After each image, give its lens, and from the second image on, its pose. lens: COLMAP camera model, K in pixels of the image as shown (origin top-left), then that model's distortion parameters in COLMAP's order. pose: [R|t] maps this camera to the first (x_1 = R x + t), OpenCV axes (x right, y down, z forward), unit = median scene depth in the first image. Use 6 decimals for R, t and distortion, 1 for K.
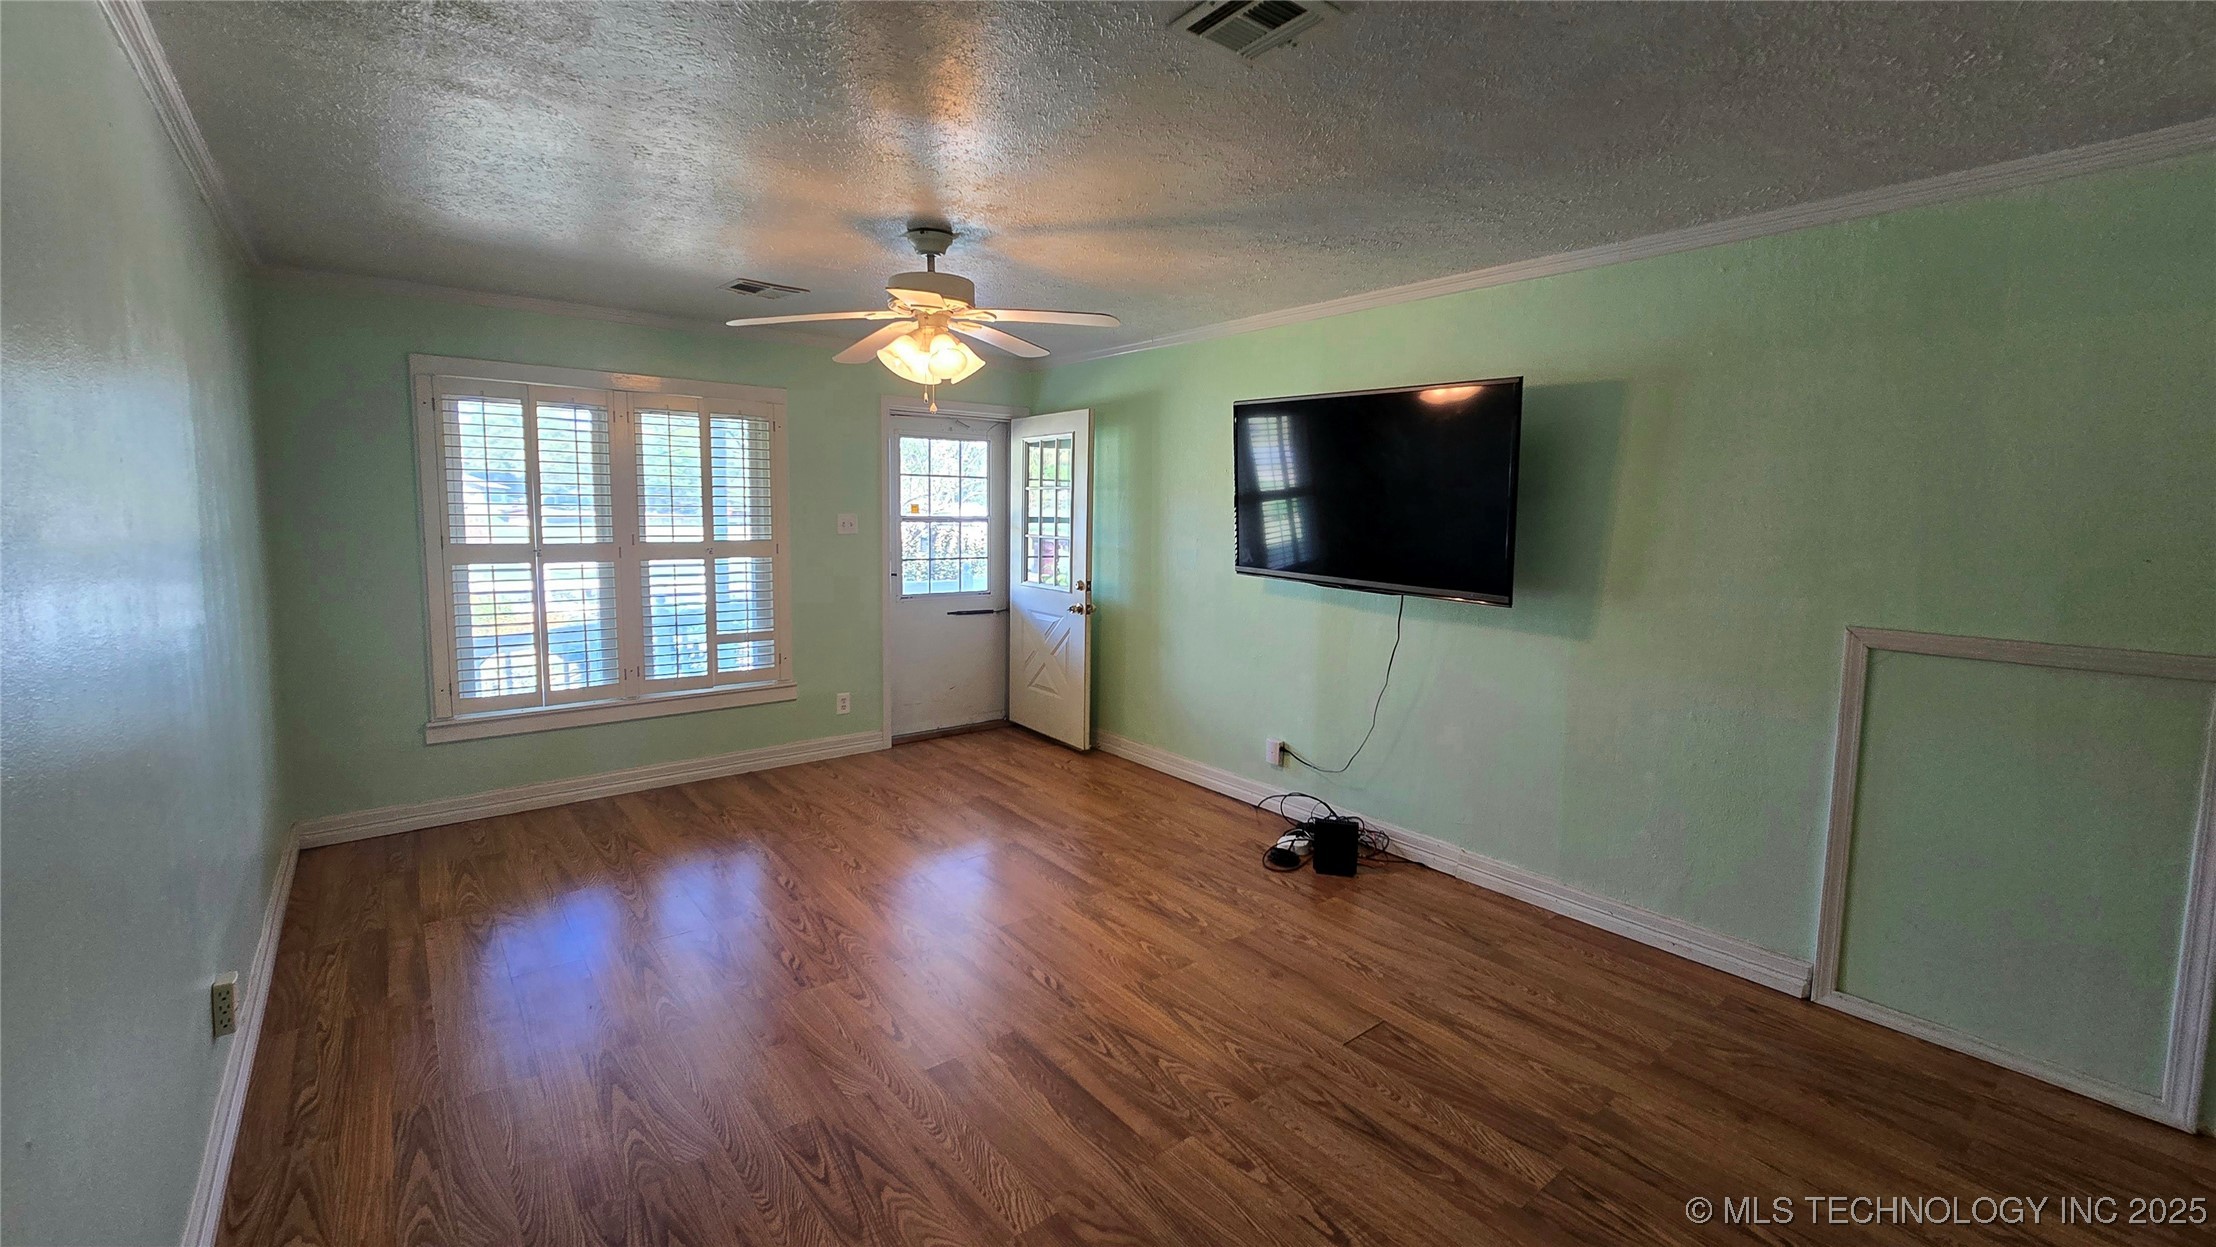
lens RADIAL K [[901.5, 0, 1108.1], [0, 901.5, 595.6], [0, 0, 1]] dist [0.001500, -0.000012]
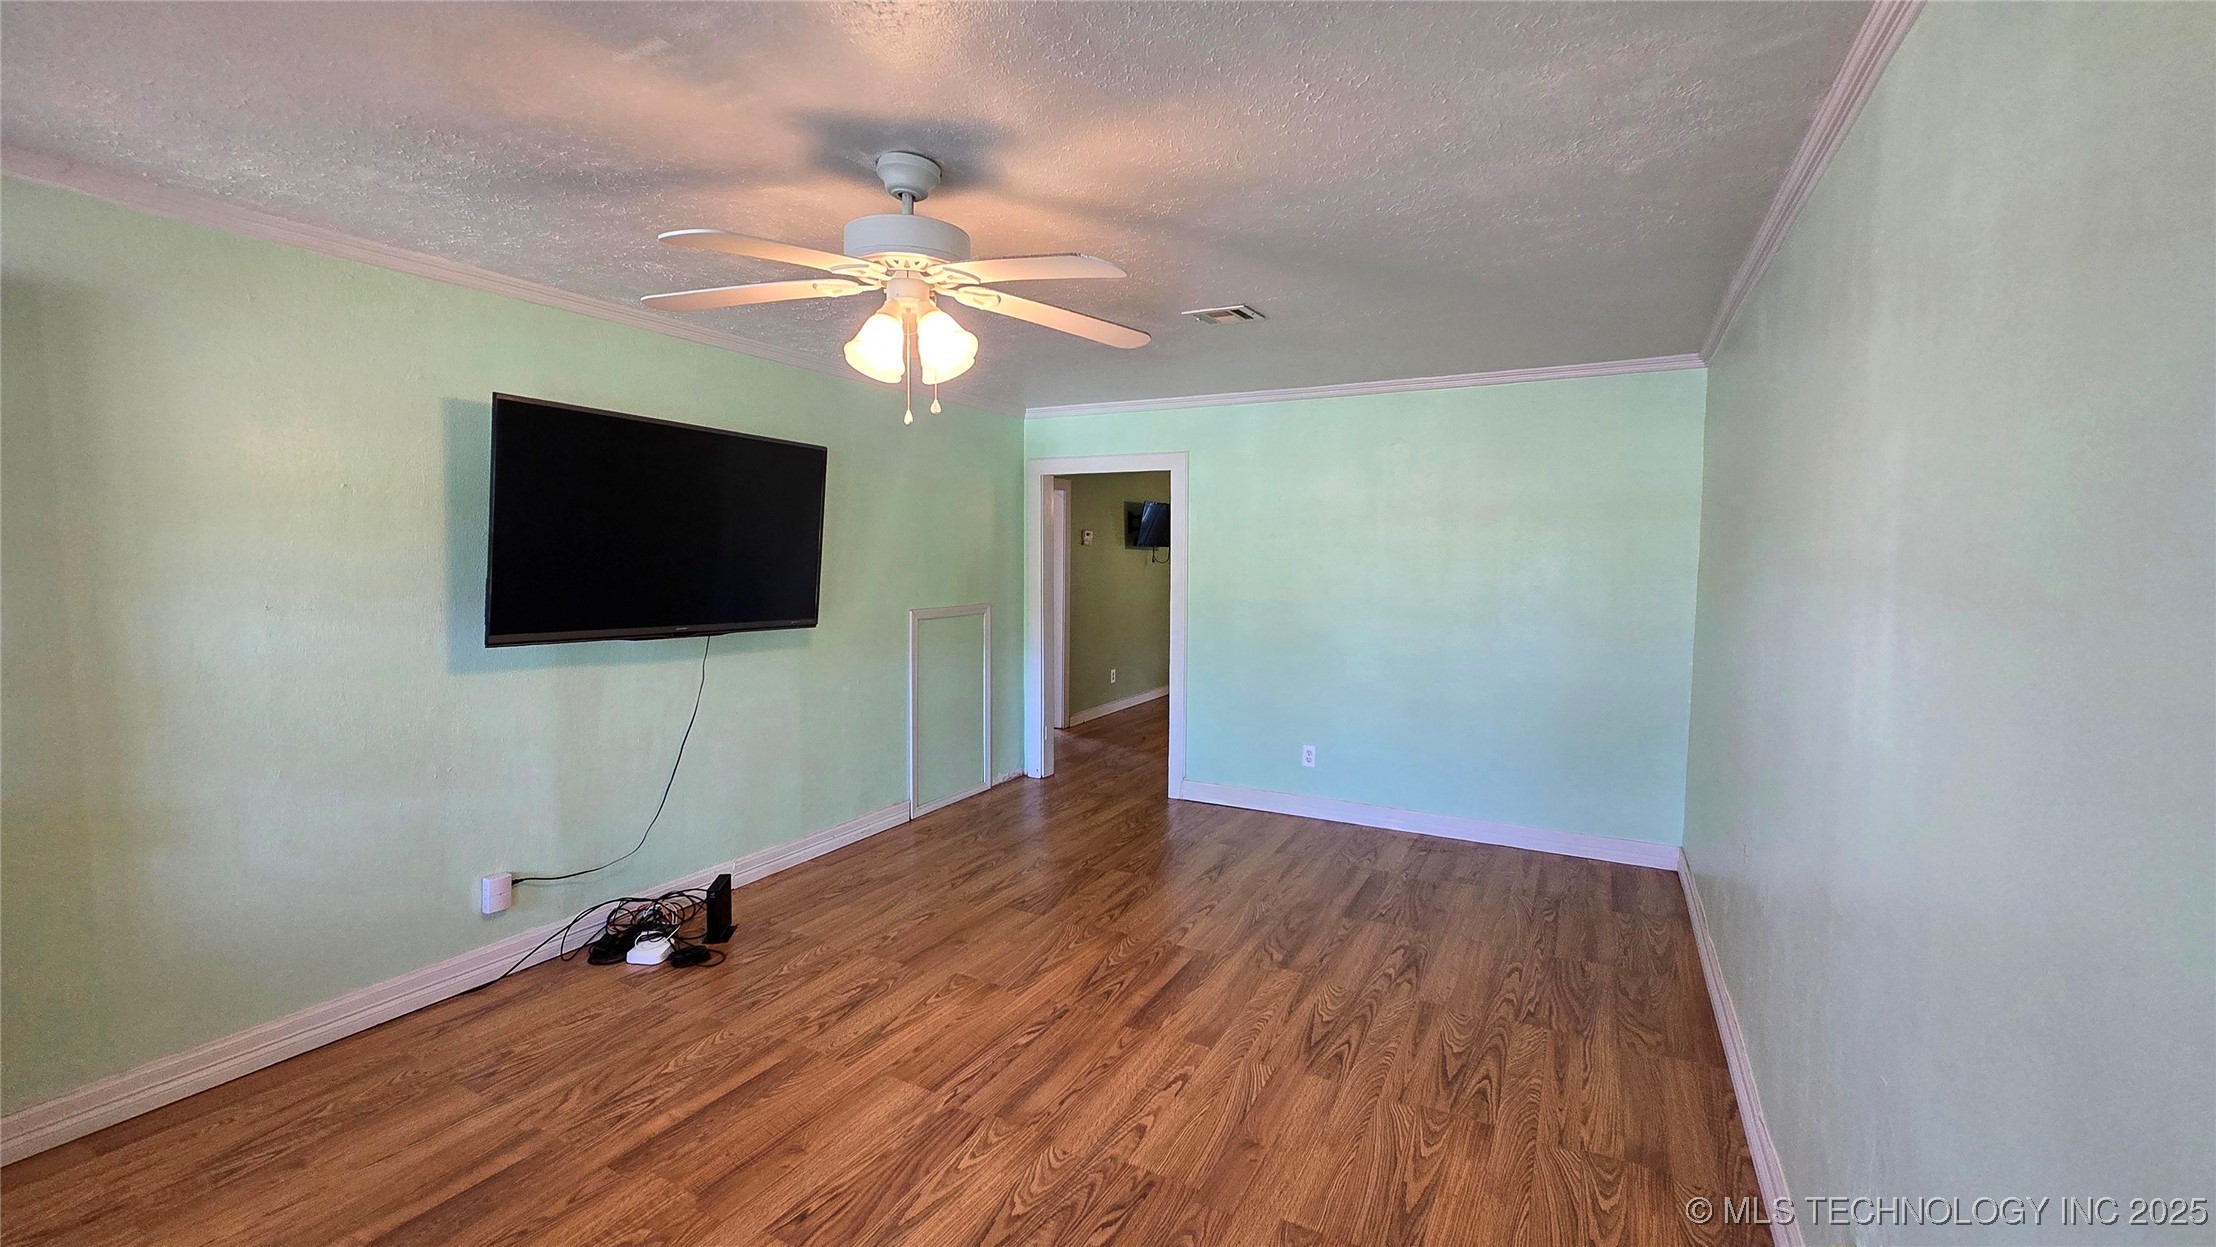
lens RADIAL K [[901.5, 0, 1108.1], [0, 901.5, 595.6], [0, 0, 1]] dist [0.001500, -0.000012]
pose [[-0.382496, -0.065802, 0.921611, -0.908855], [0.074457, 0.992022, 0.101731, -0.134153], [-0.920952, 0.107532, -0.374545, 1.150312]]
